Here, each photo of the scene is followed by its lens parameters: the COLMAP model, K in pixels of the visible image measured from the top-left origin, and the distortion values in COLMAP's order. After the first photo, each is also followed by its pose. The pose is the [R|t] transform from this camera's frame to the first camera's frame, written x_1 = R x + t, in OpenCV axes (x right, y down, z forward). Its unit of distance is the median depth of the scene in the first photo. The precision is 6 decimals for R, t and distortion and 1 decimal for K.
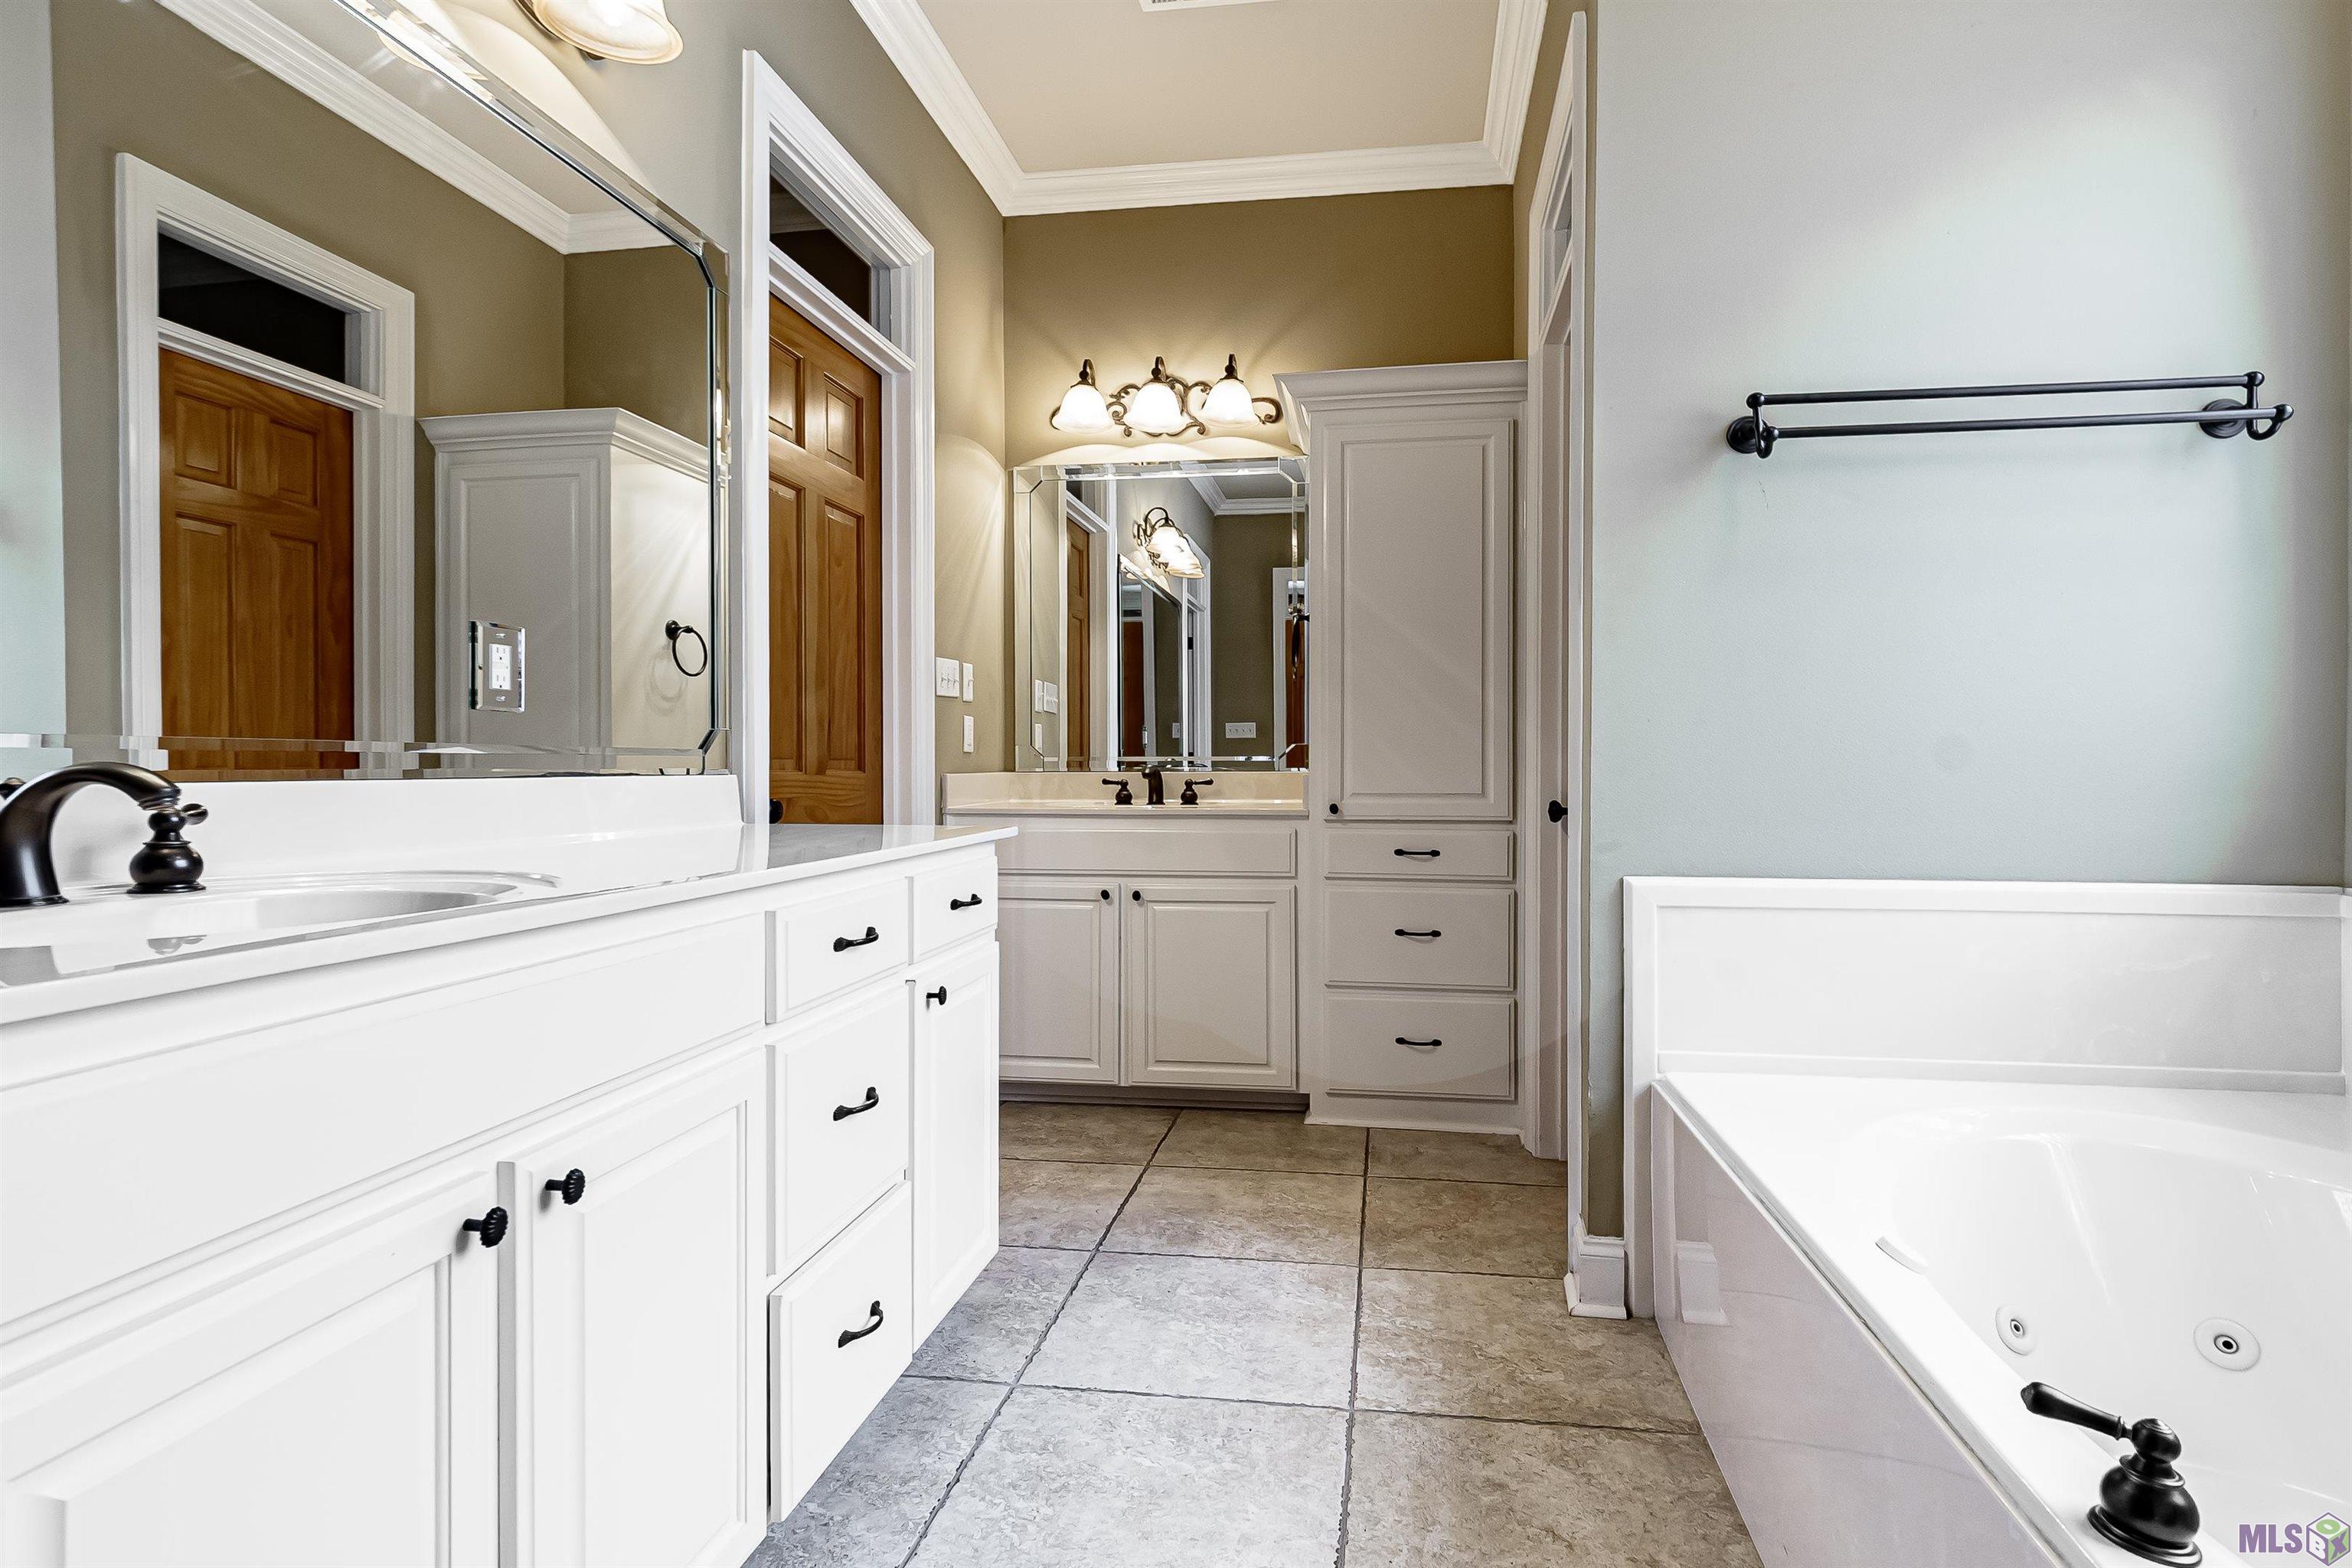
lens RADIAL K [[1061.1, 0, 1242.8], [0, 1061.1, 764.6], [0, 0, 1]] dist [-0.000199, 0.001286]
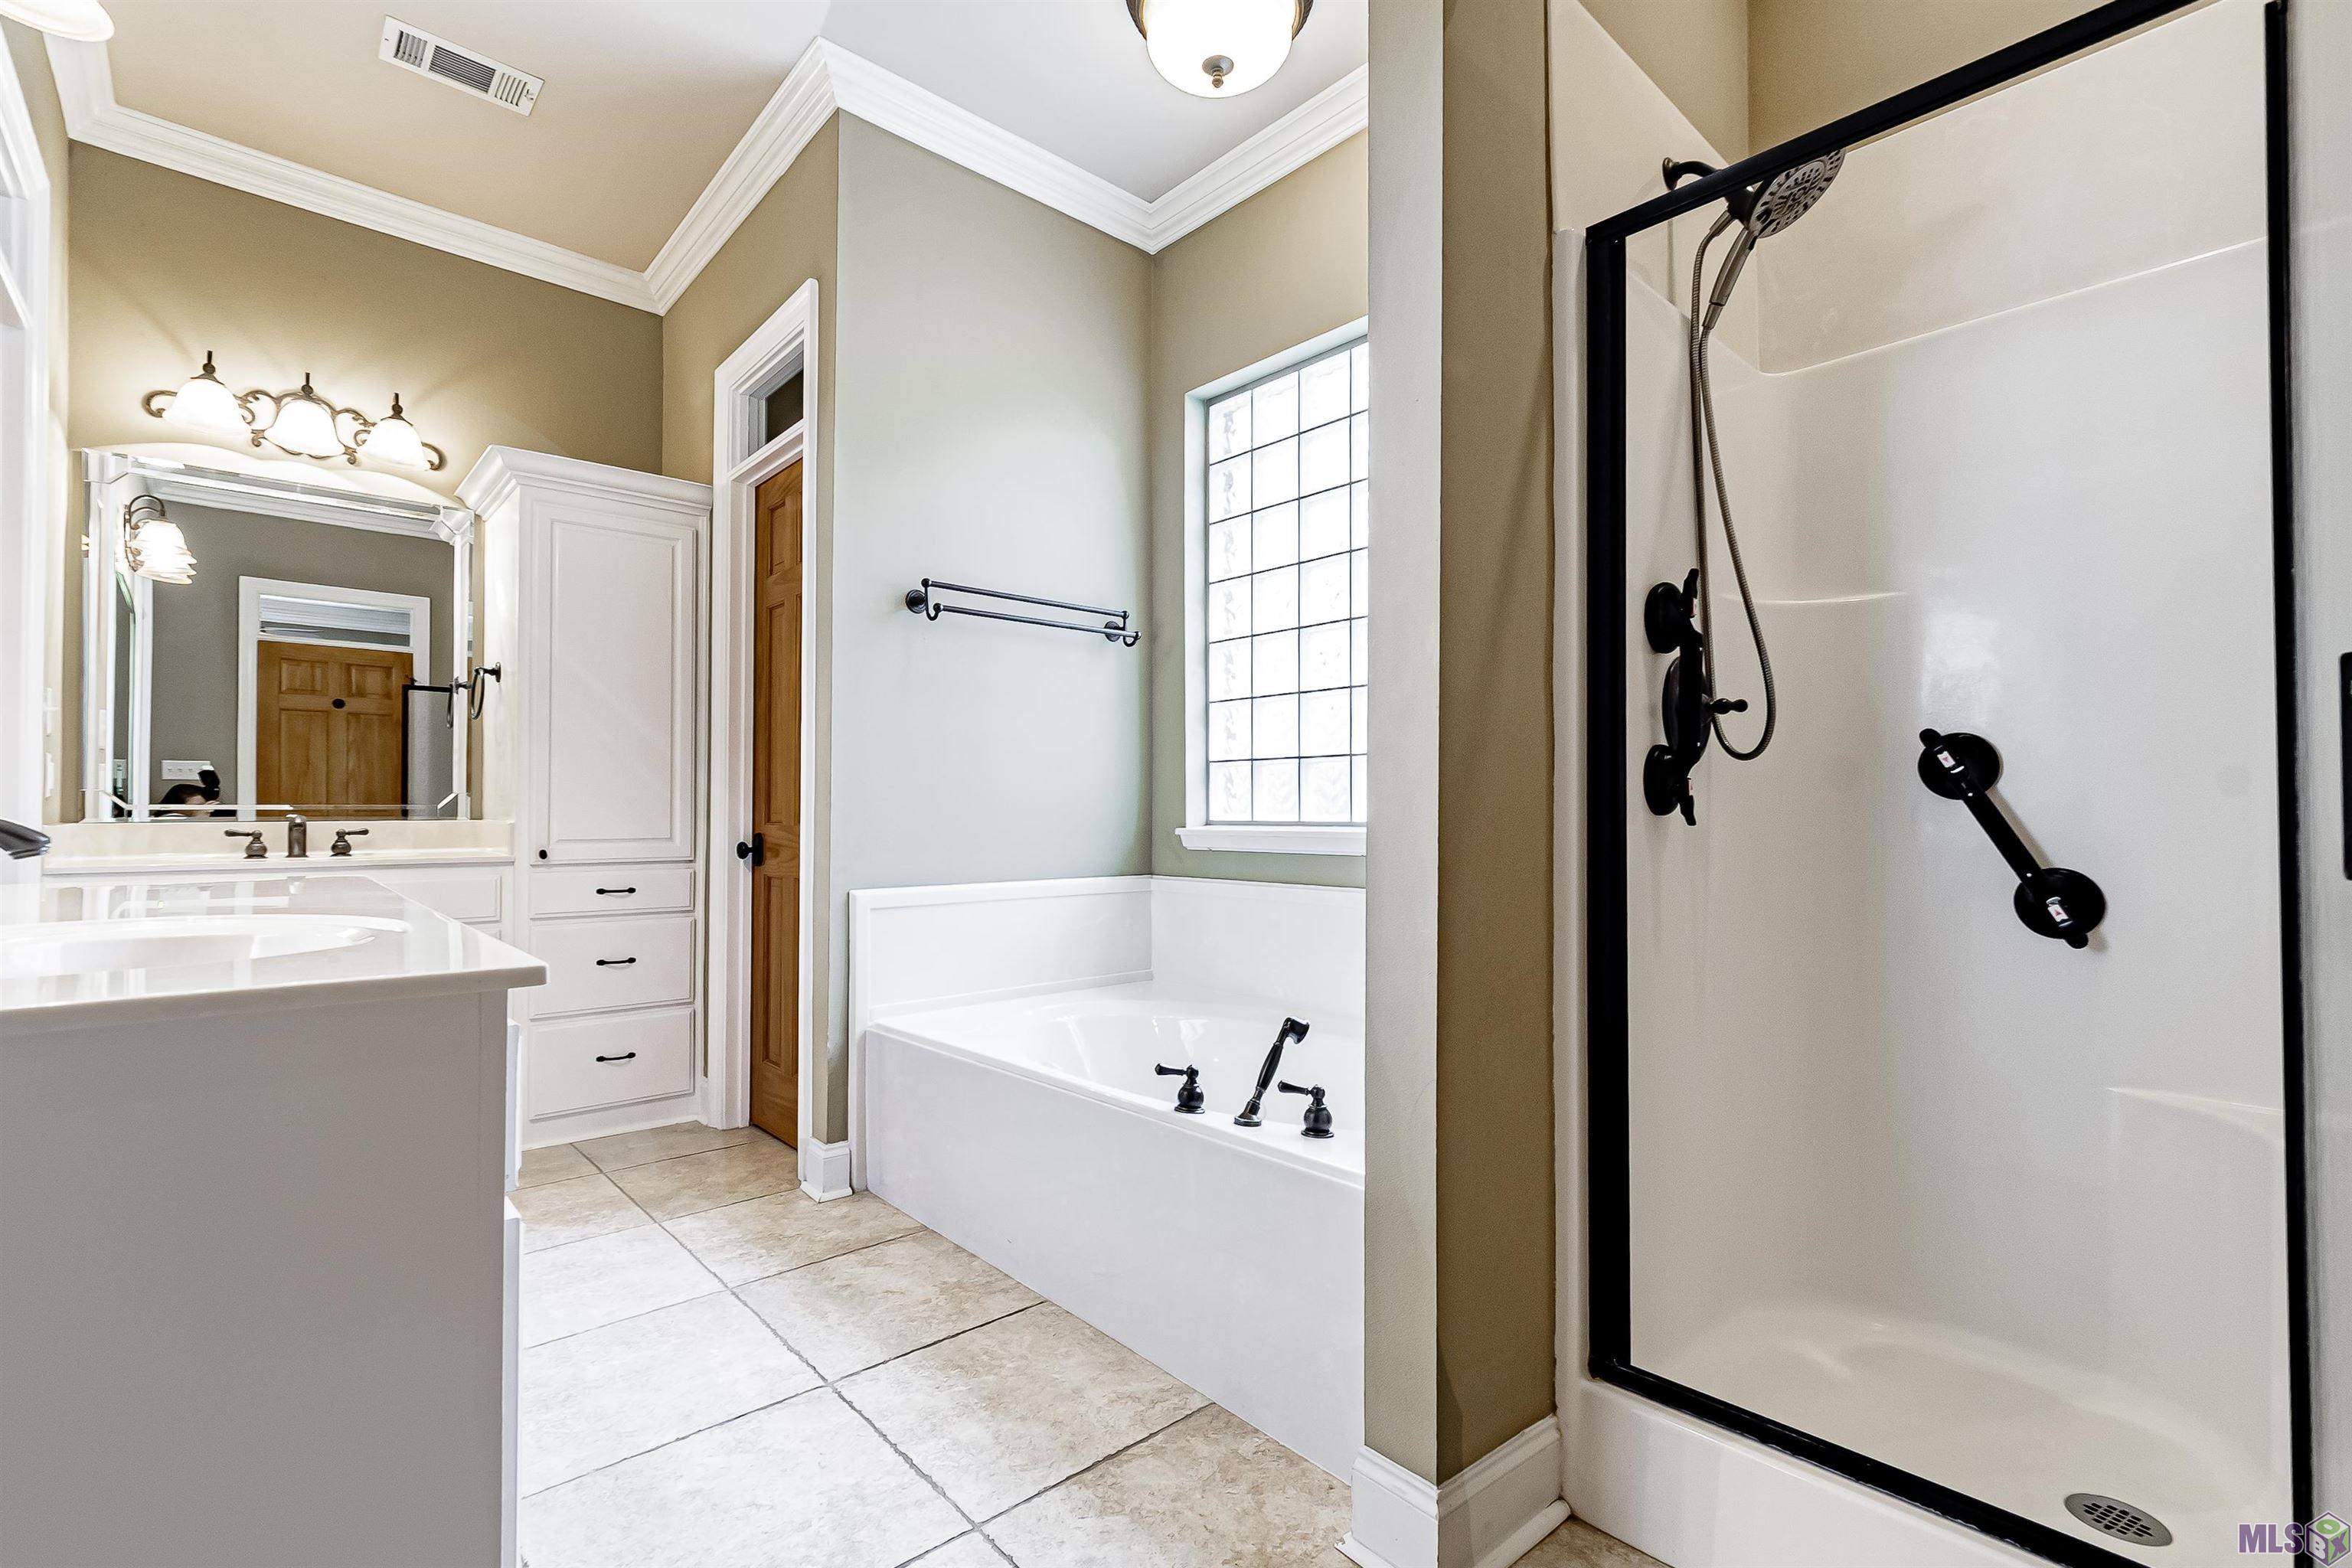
lens RADIAL K [[1061.1, 0, 1167.8], [0, 1061.1, 793.5], [0, 0, 1]] dist [-0.000199, 0.001286]
pose [[0.603114, 0.014791, 0.797518, -0.479361], [0.000225, 0.999825, -0.018713, -0.000126], [-0.797655, 0.011466, 0.603005, -0.201294]]
